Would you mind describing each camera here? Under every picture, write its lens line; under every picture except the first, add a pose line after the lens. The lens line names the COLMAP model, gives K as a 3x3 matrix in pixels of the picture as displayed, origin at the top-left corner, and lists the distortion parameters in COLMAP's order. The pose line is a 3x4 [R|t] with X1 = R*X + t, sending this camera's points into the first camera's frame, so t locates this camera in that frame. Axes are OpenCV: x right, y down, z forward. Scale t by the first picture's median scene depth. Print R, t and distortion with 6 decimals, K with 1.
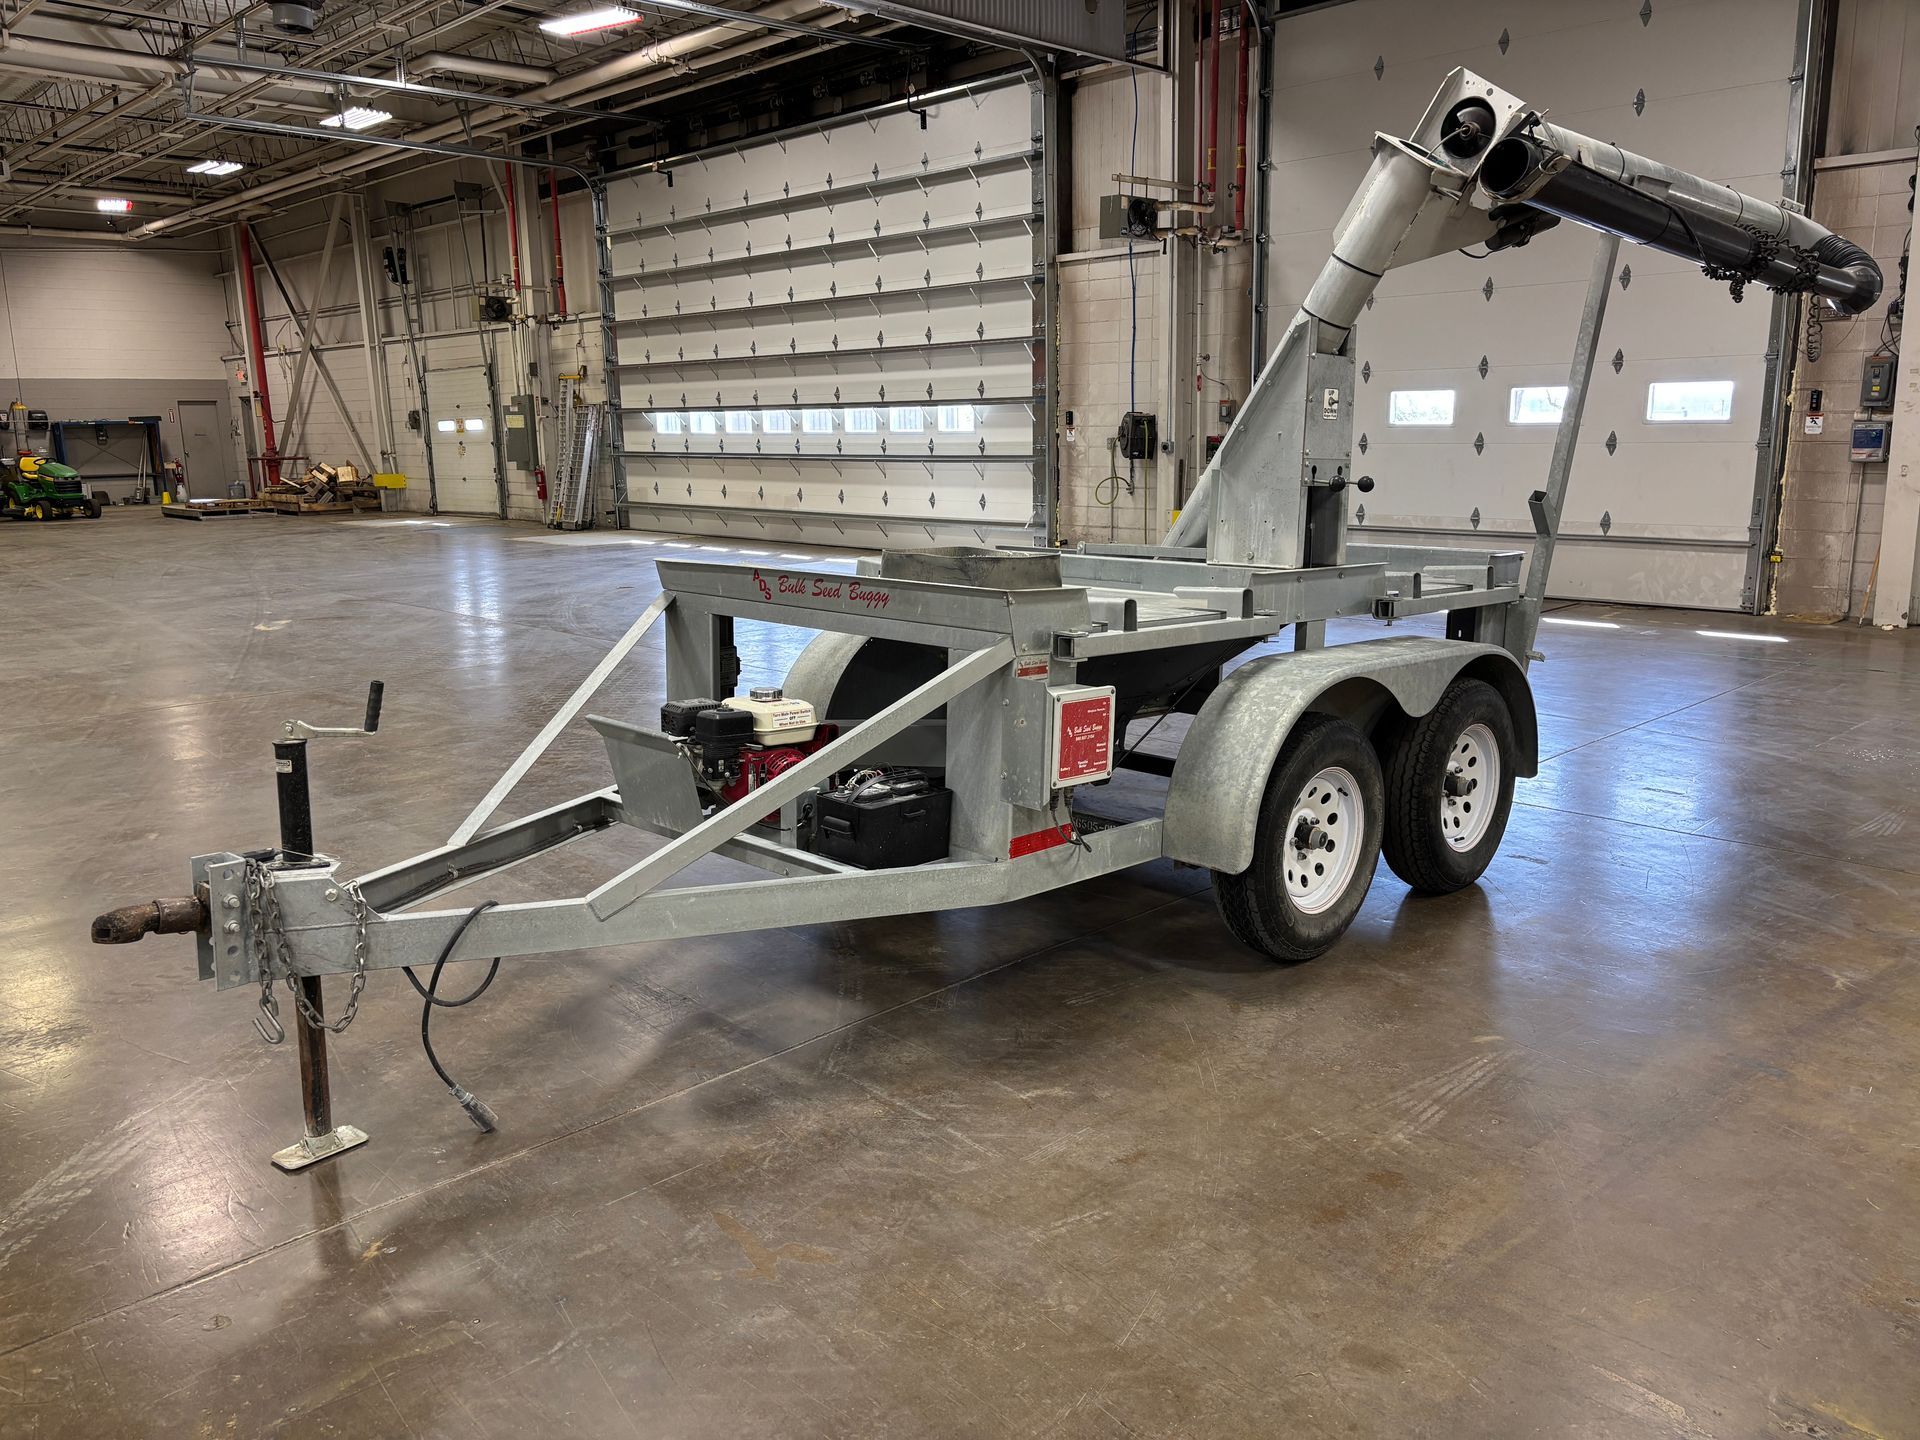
lens RADIAL K [[1440.6, 0, 949.4], [0, 1440.6, 717.7], [0, 0, 1]] dist [0.056579, -0.061854]
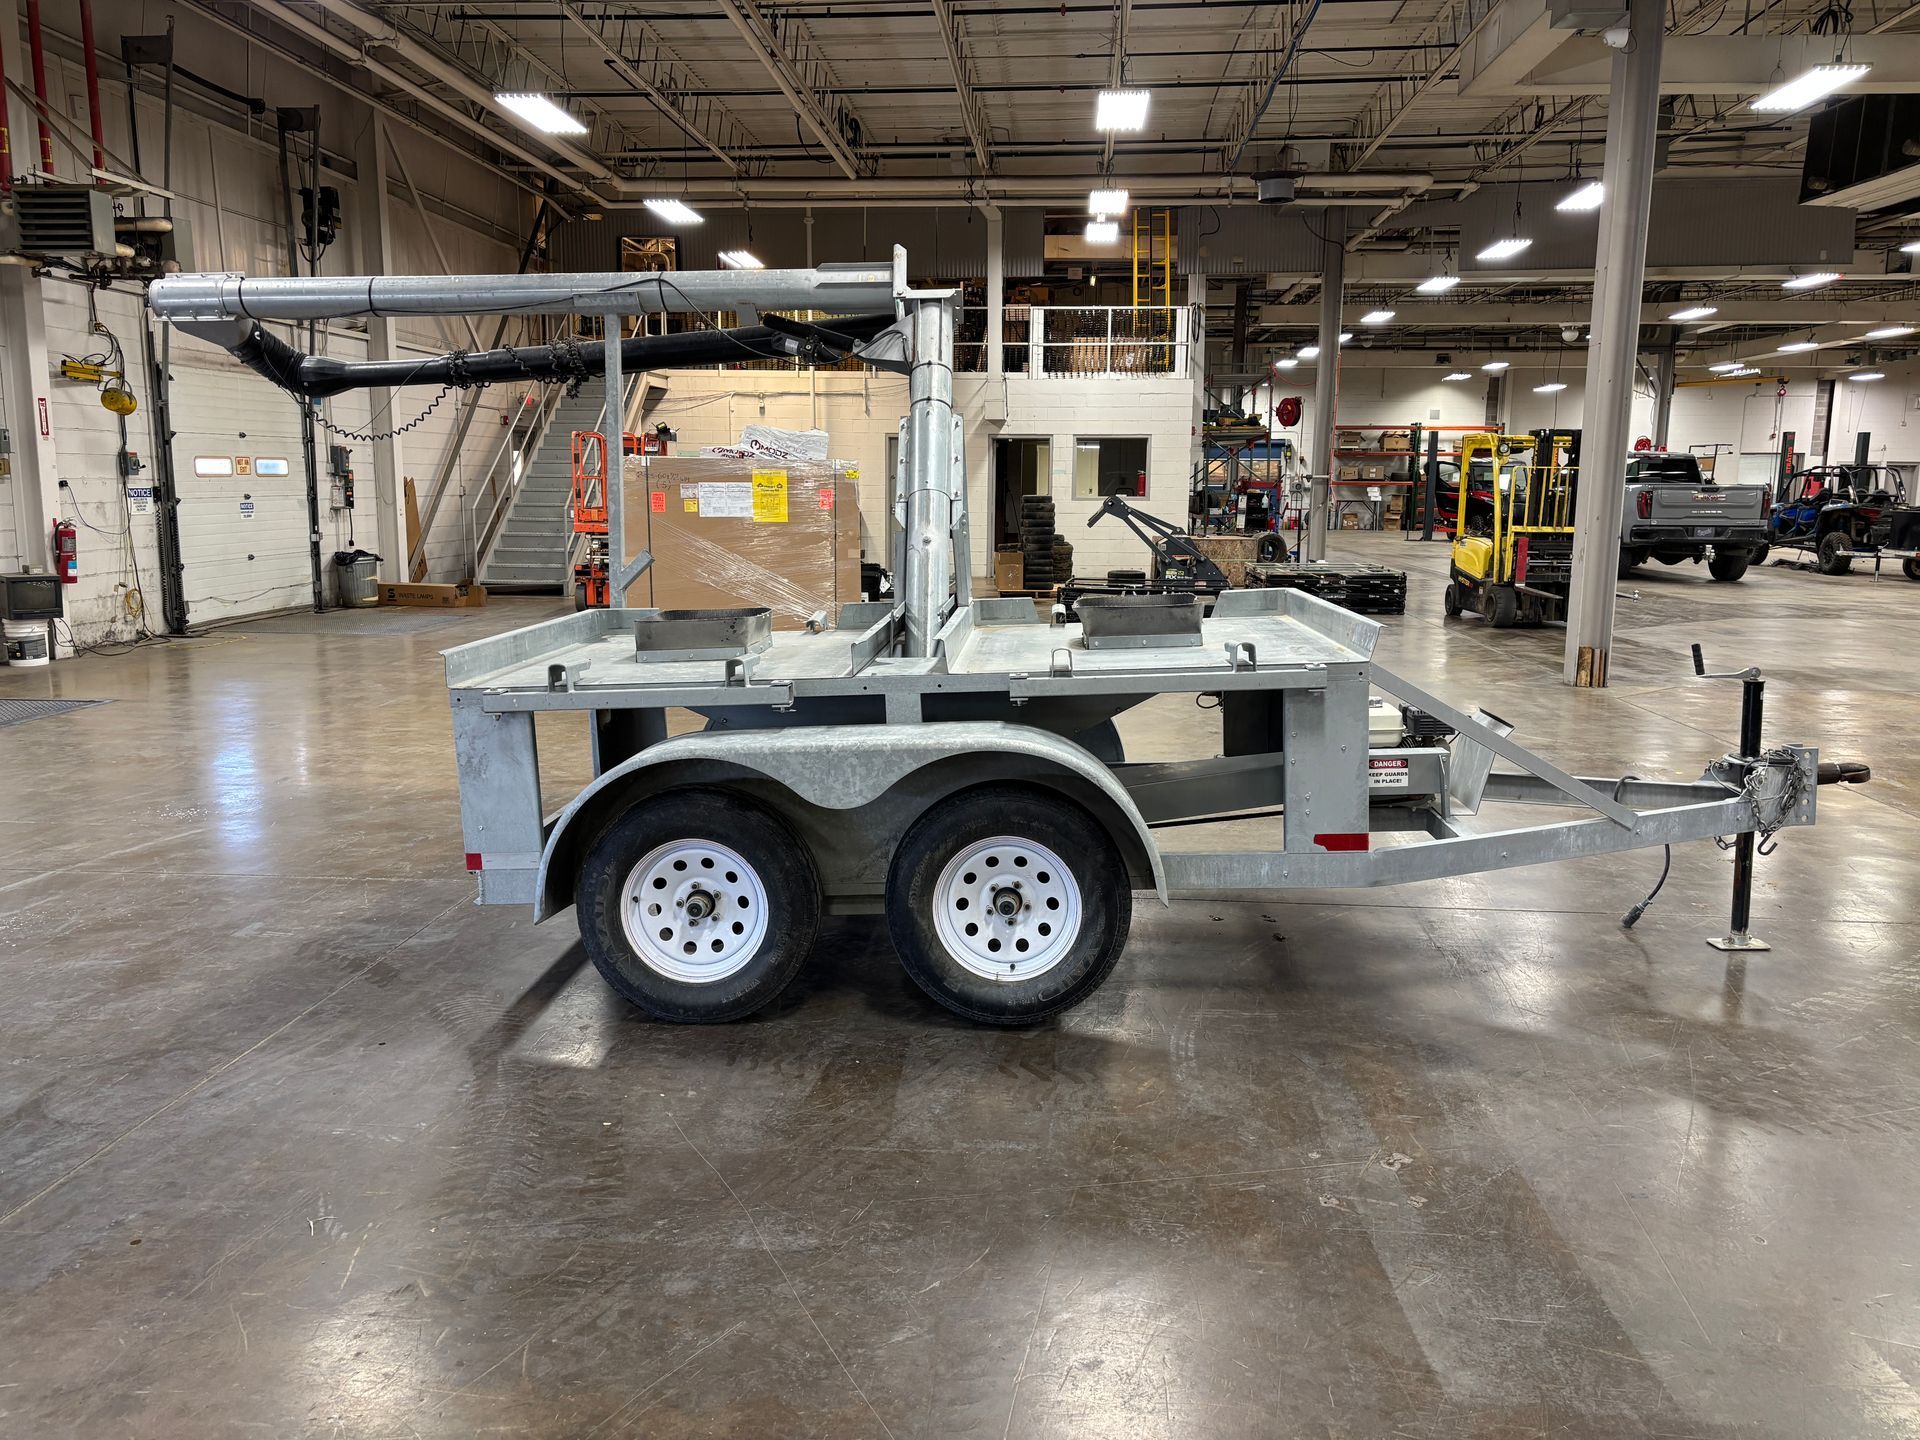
lens RADIAL K [[1440.6, 0, 960.4], [0, 1440.6, 712.4], [0, 0, 1]] dist [0.056579, -0.061854]
pose [[-0.663282, -0.107105, 0.740666, -0.219217], [0.153475, 0.949203, 0.274700, -0.108326], [-0.732464, 0.295877, -0.613151, 0.543397]]
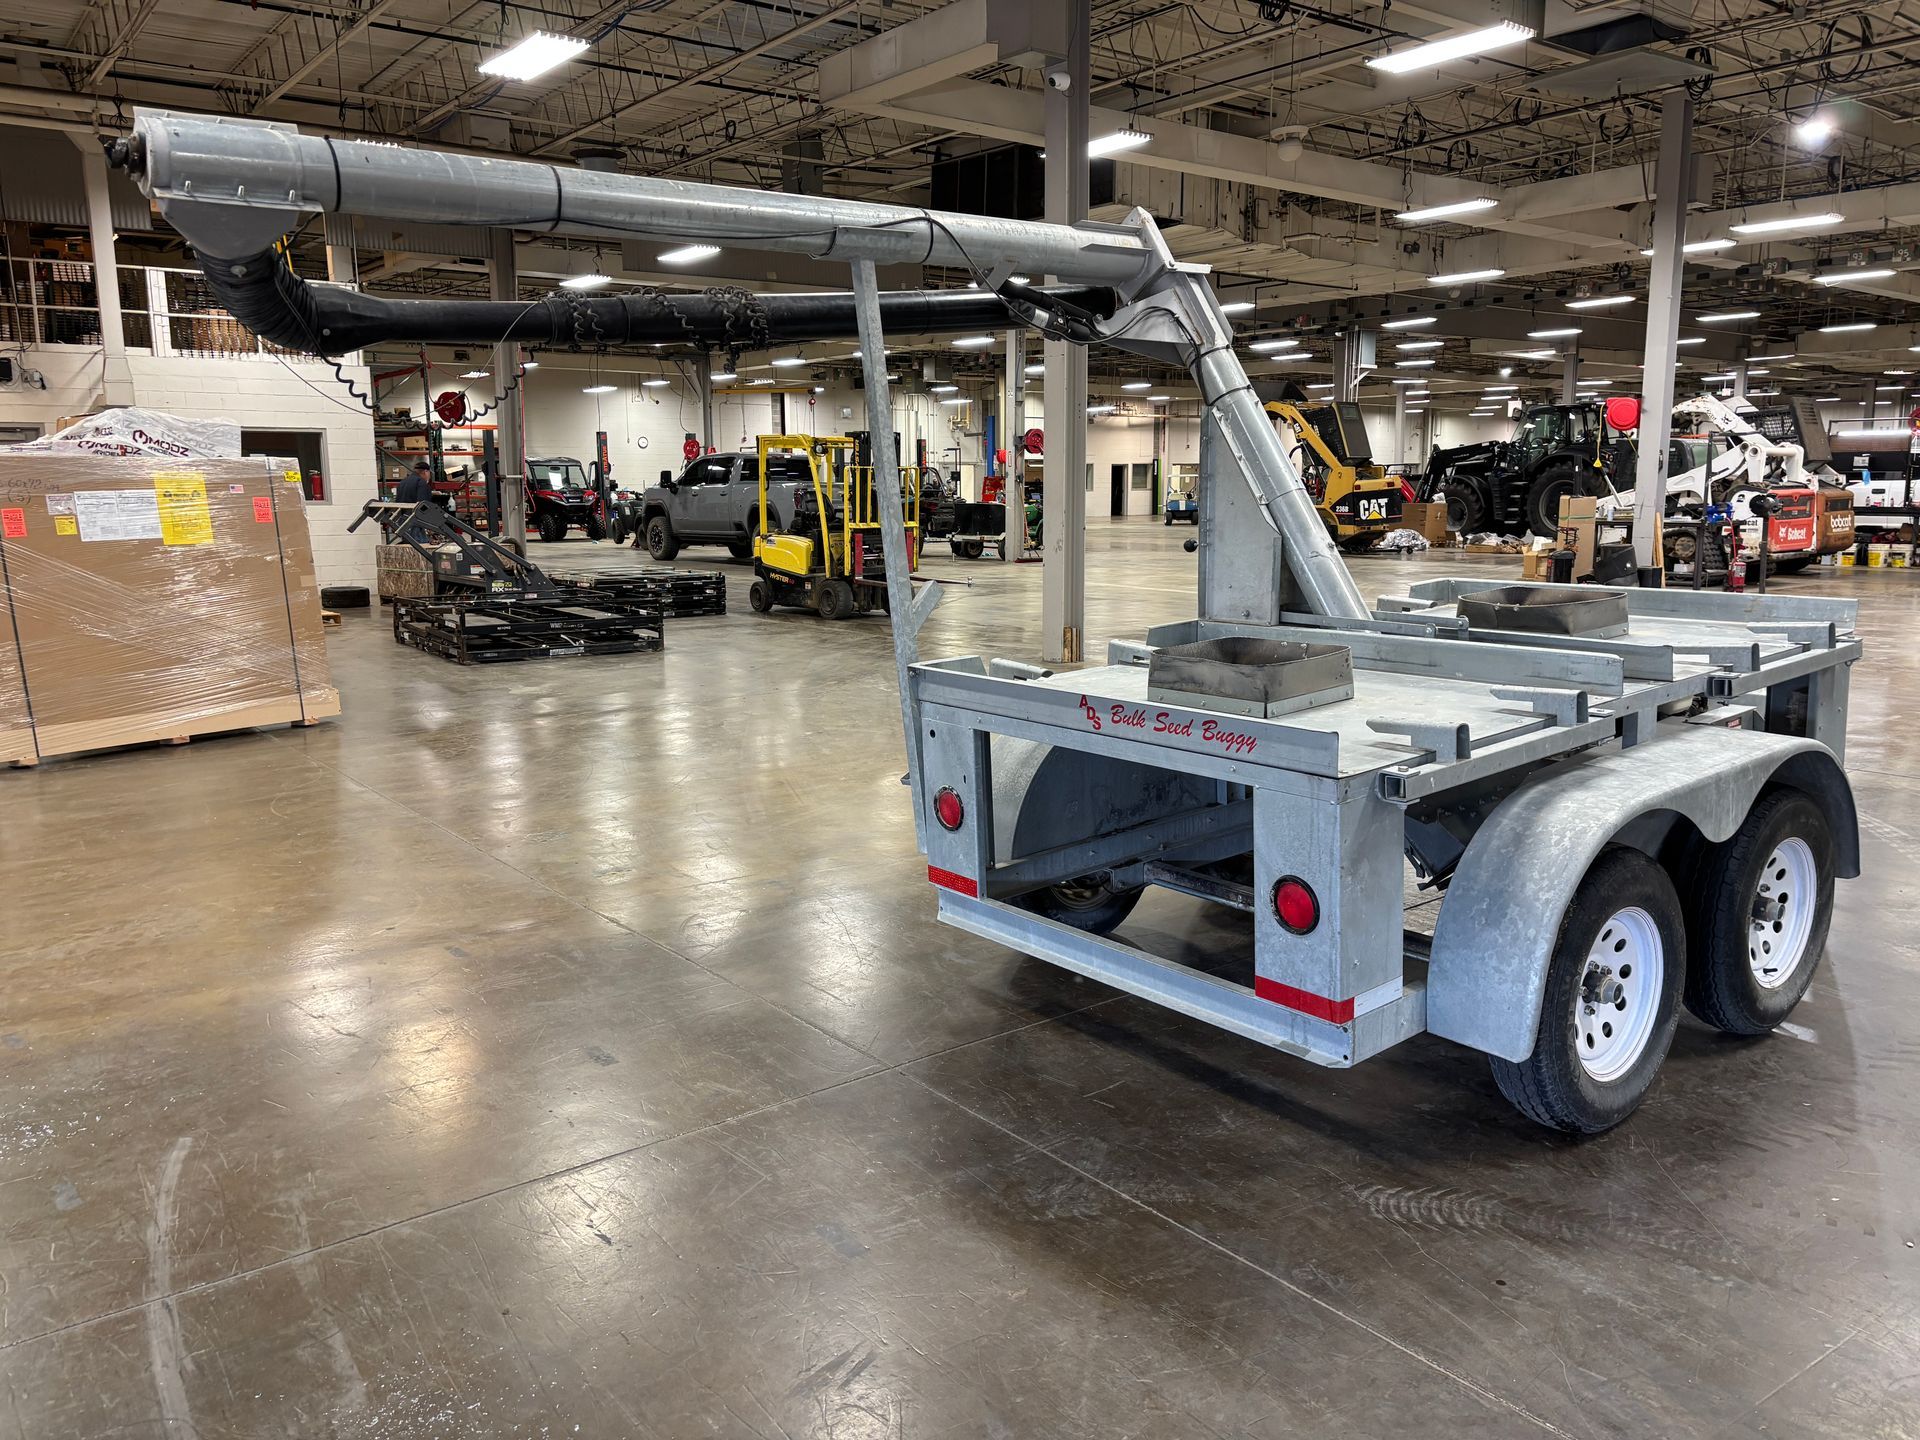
lens RADIAL K [[1440.6, 0, 974.5], [0, 1440.6, 713.0], [0, 0, 1]] dist [0.056579, -0.061854]
pose [[-0.994503, 0.006280, 0.104522, 0.101660], [0.042767, 0.935504, 0.350719, -0.133471], [-0.095578, 0.353262, -0.930629, 0.635894]]
